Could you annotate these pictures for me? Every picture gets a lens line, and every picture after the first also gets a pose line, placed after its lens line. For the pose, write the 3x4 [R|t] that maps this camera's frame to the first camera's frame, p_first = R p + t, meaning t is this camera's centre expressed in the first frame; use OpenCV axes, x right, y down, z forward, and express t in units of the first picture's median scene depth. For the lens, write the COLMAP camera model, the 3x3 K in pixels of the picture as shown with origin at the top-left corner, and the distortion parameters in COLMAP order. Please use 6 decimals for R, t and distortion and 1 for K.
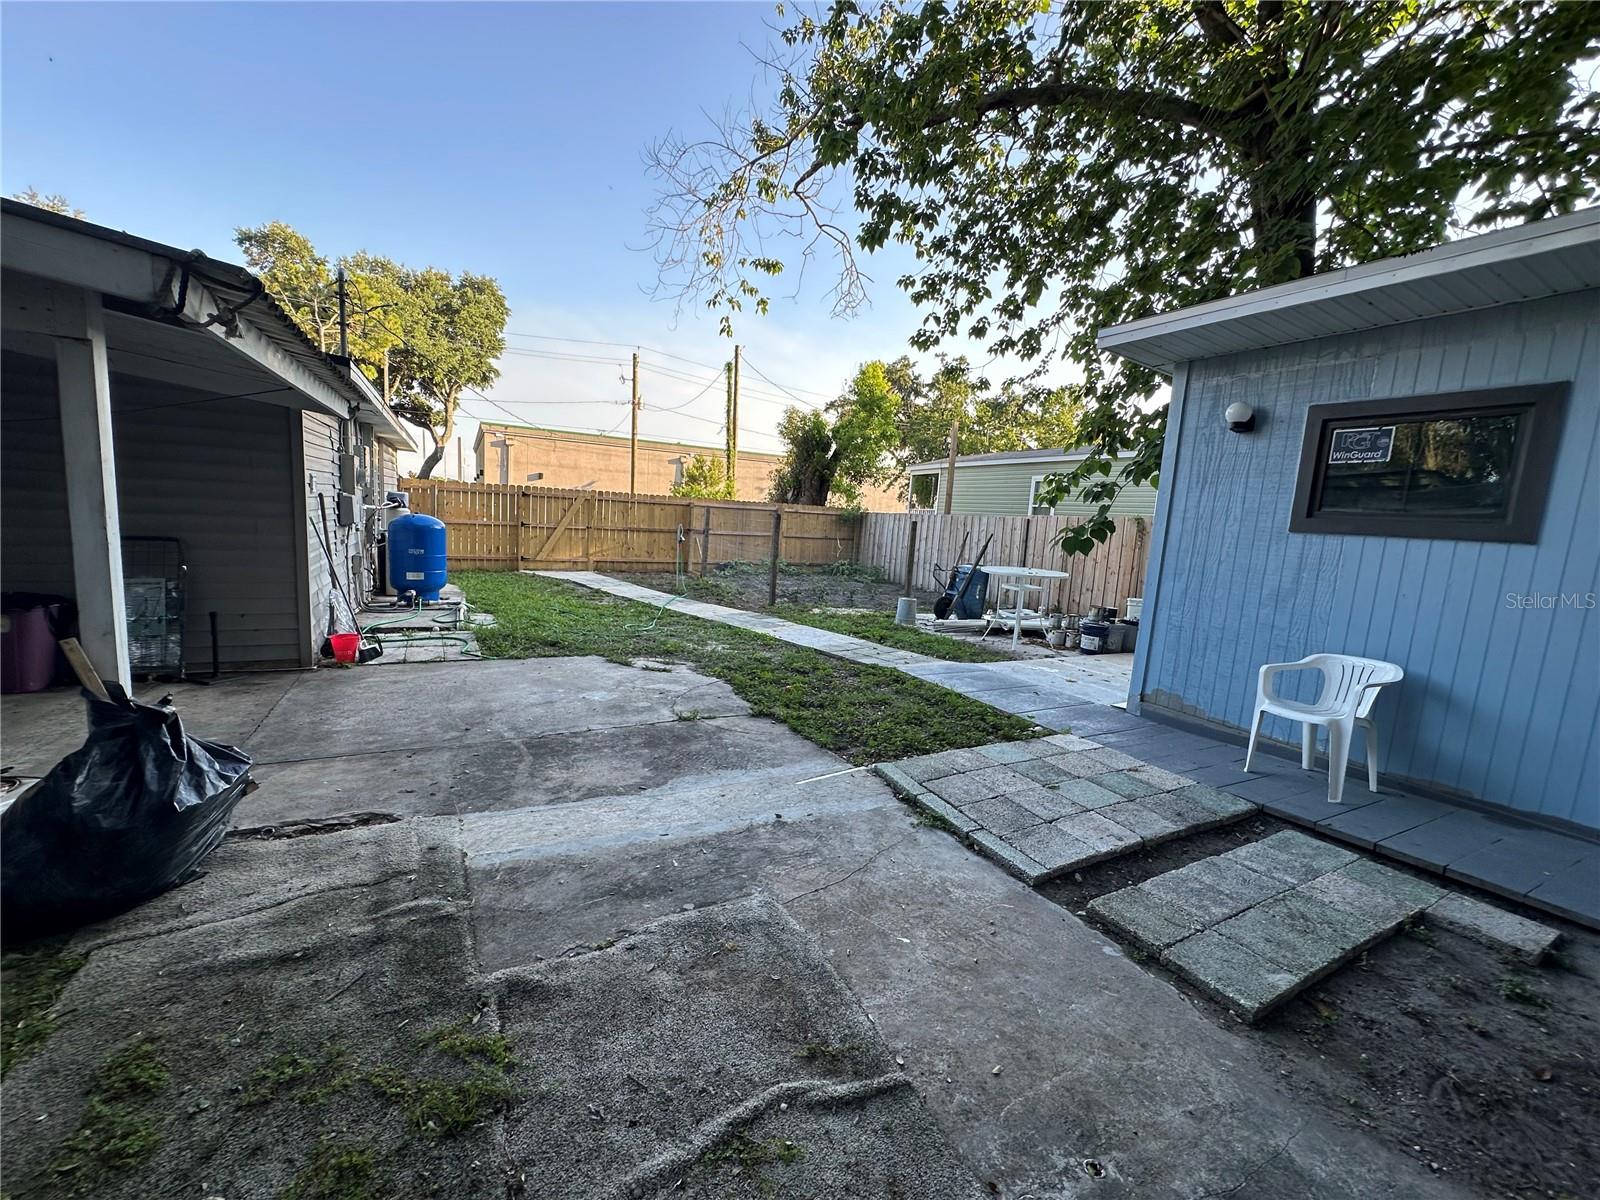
lens RADIAL K [[638.2, 0, 796.8], [0, 638.2, 598.9], [0, 0, 1]] dist [-0.002311, 0.000304]
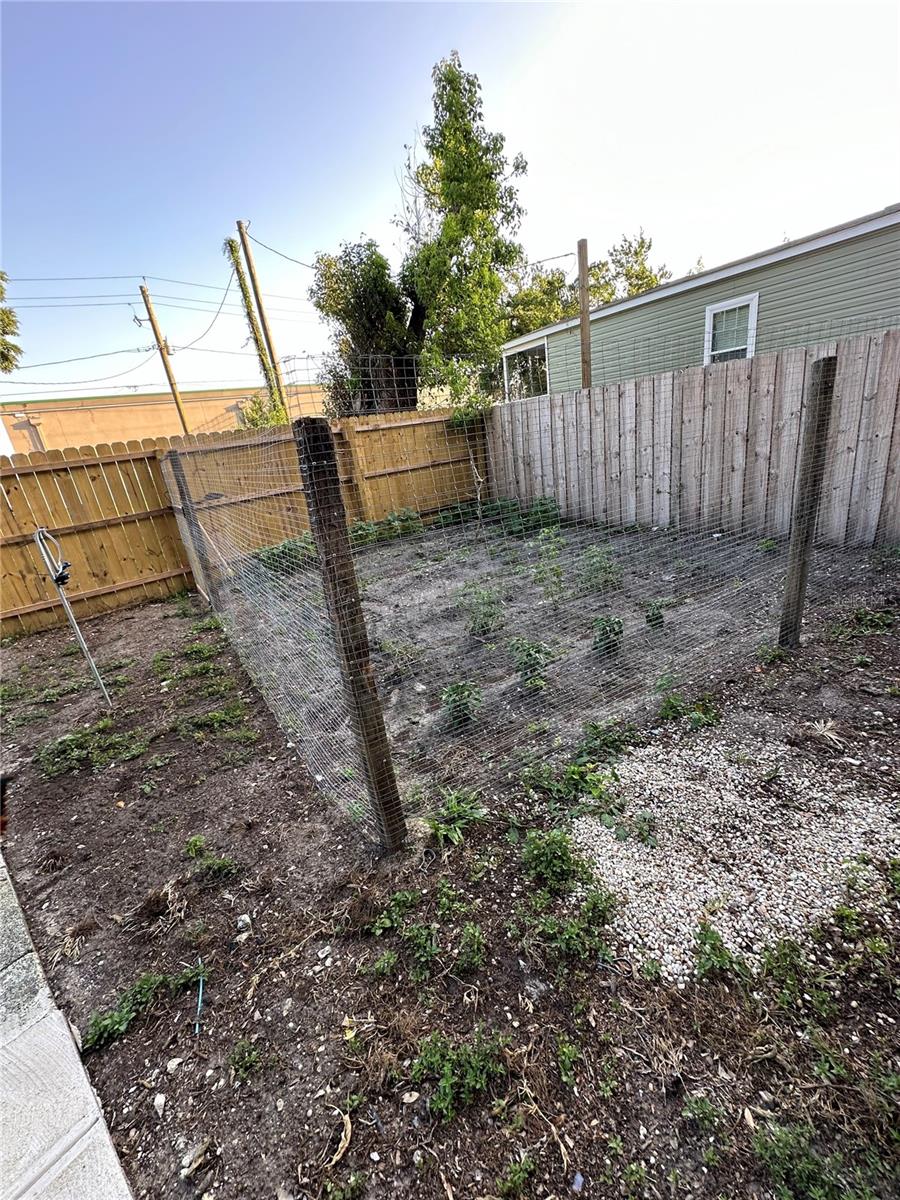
lens RADIAL K [[481.1, 0, 450.0], [0, 481.1, 600.0], [0, 0, 1]] dist [-0.002037, -0.000101]
pose [[0.969006, -0.230743, 0.088237, -0.017870], [0.208177, 0.955011, 0.211225, -0.122504], [-0.133006, -0.186309, 0.973447, 0.990006]]
